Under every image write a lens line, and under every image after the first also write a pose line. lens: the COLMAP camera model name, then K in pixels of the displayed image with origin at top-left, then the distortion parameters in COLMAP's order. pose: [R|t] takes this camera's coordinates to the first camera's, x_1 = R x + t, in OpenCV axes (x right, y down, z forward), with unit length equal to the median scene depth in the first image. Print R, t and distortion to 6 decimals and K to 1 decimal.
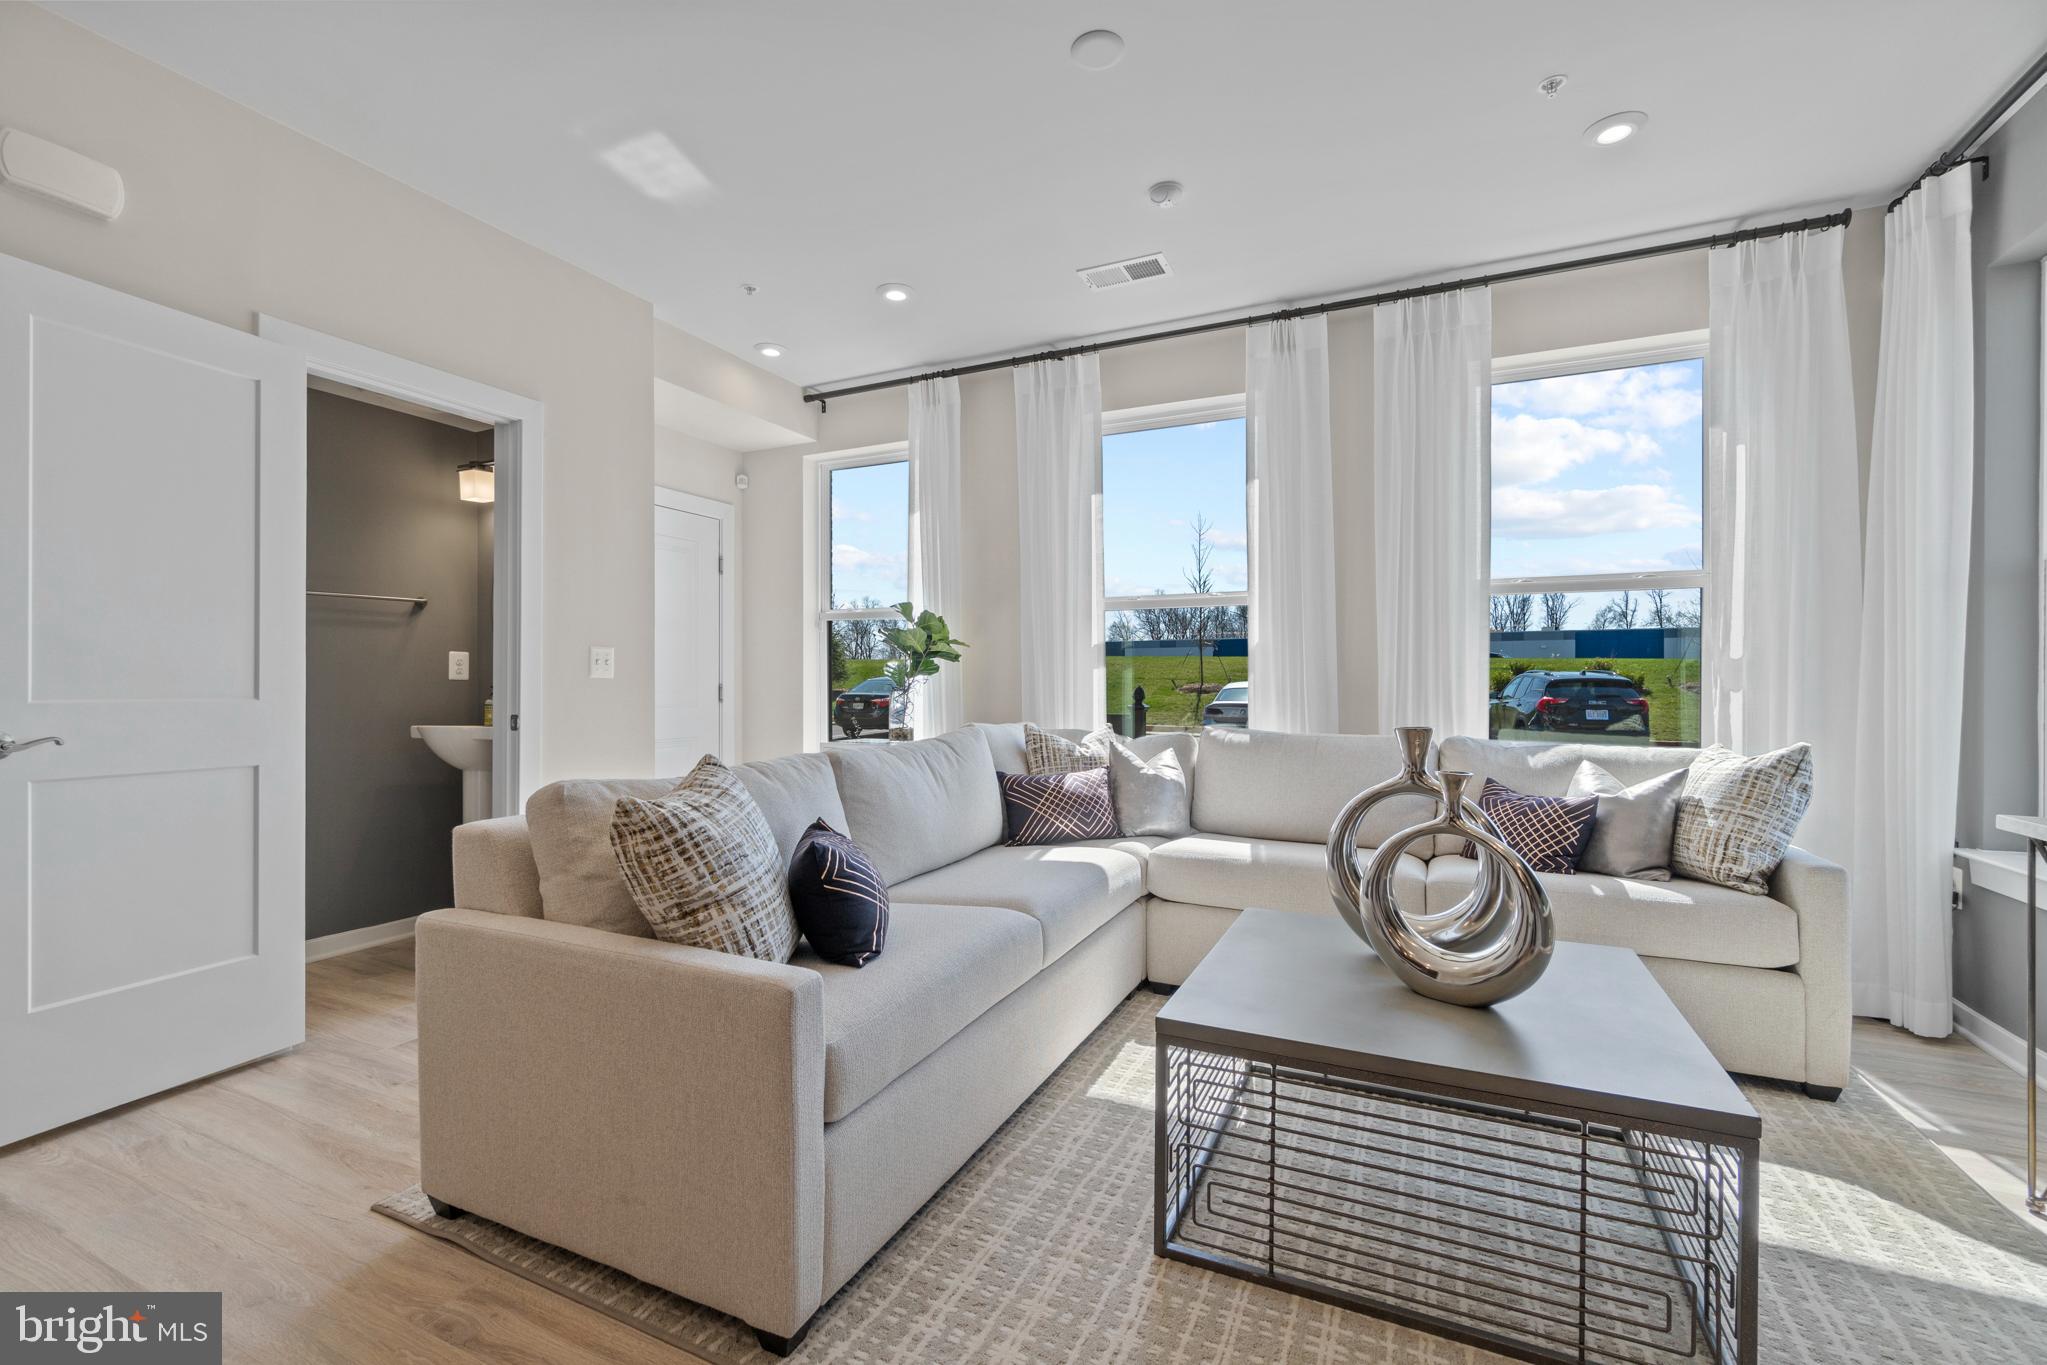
lens RADIAL K [[821.1, 0, 1031.7], [0, 821.1, 687.4], [0, 0, 1]] dist [-0.008531, -0.000268]
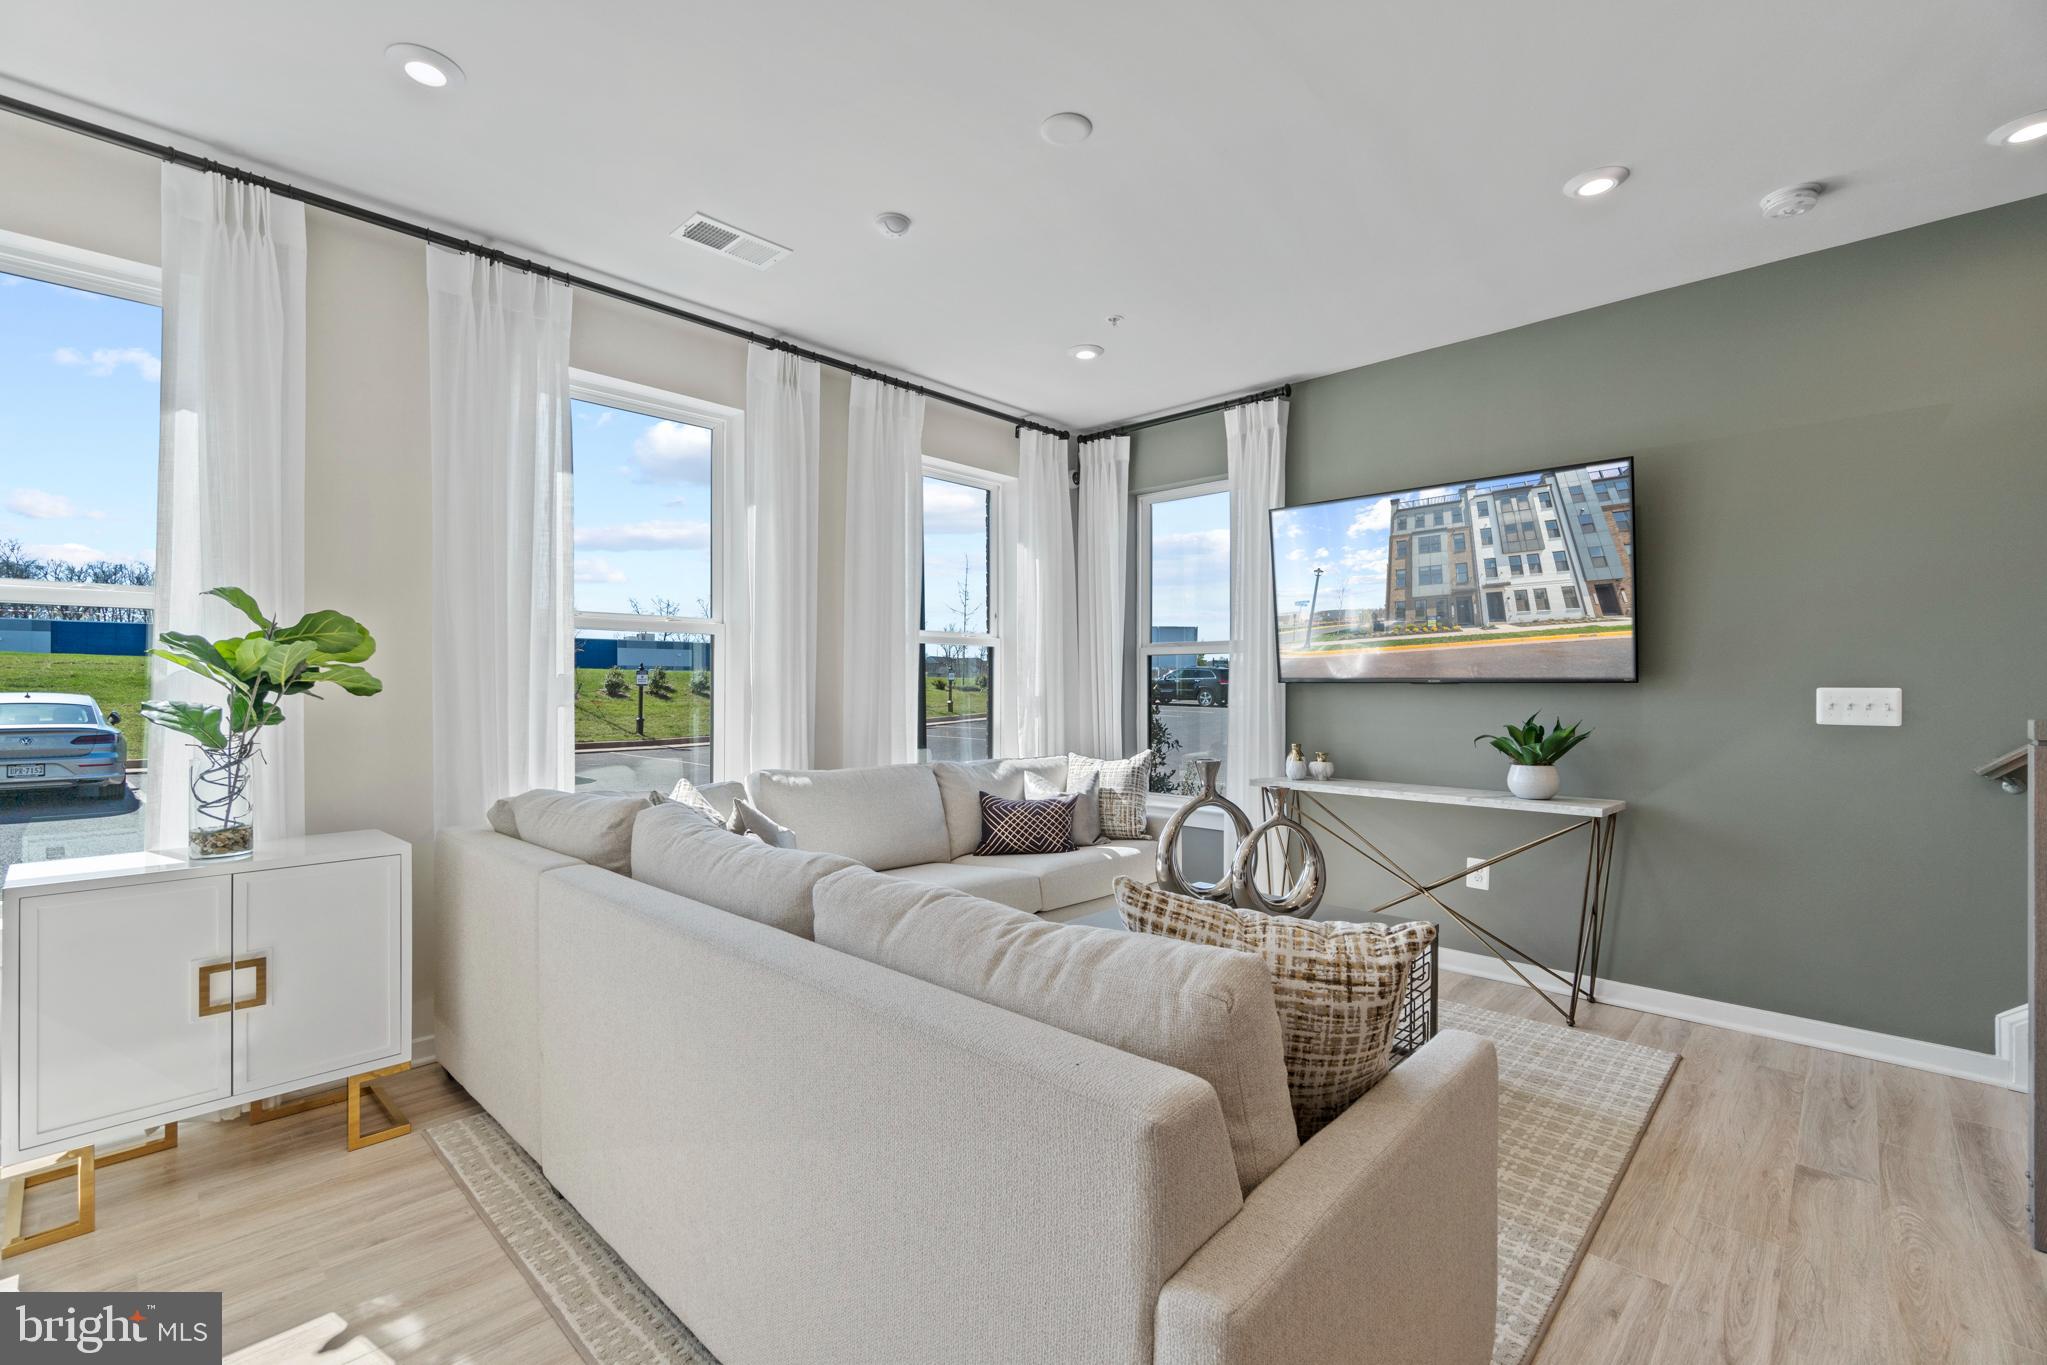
lens RADIAL K [[886.5, 0, 1022.3], [0, 886.5, 682.8], [0, 0, 1]] dist [-0.011839, 0.004373]
pose [[0.336538, 0.004684, 0.941658, -0.591809], [0.001913, 0.999982, -0.005657, -0.043025], [-0.941668, 0.003706, 0.336523, 0.369281]]
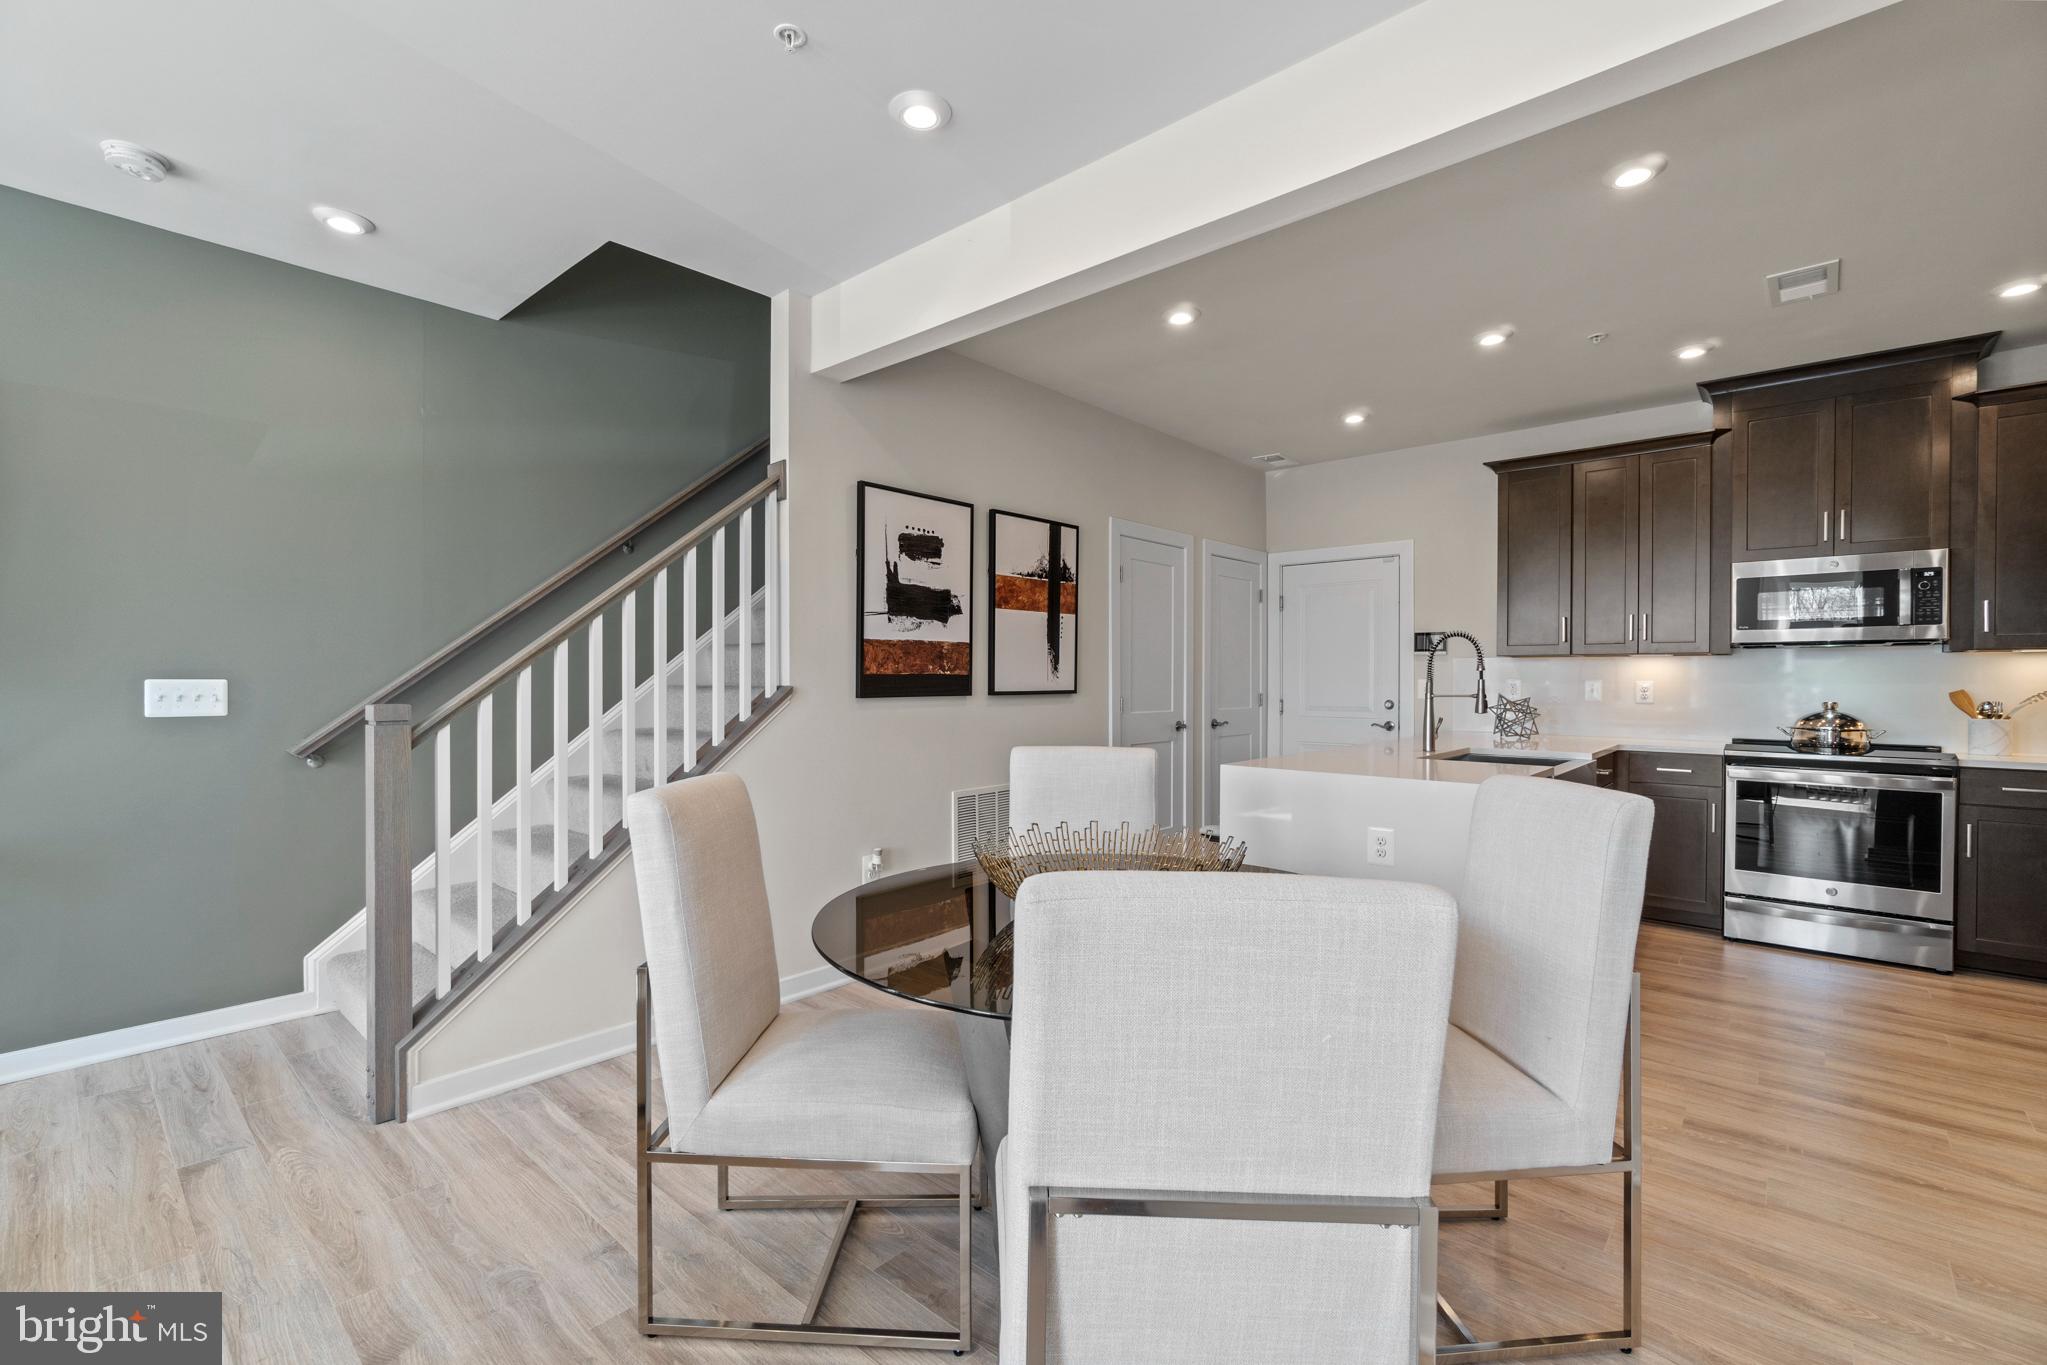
lens RADIAL K [[886.5, 0, 1003.9], [0, 886.5, 687.7], [0, 0, 1]] dist [-0.011839, 0.004373]
pose [[-0.950413, -0.004882, 0.310951, -0.545598], [-0.000670, 0.999907, 0.013648, -0.045713], [-0.310989, 0.012763, -0.950328, 0.462091]]
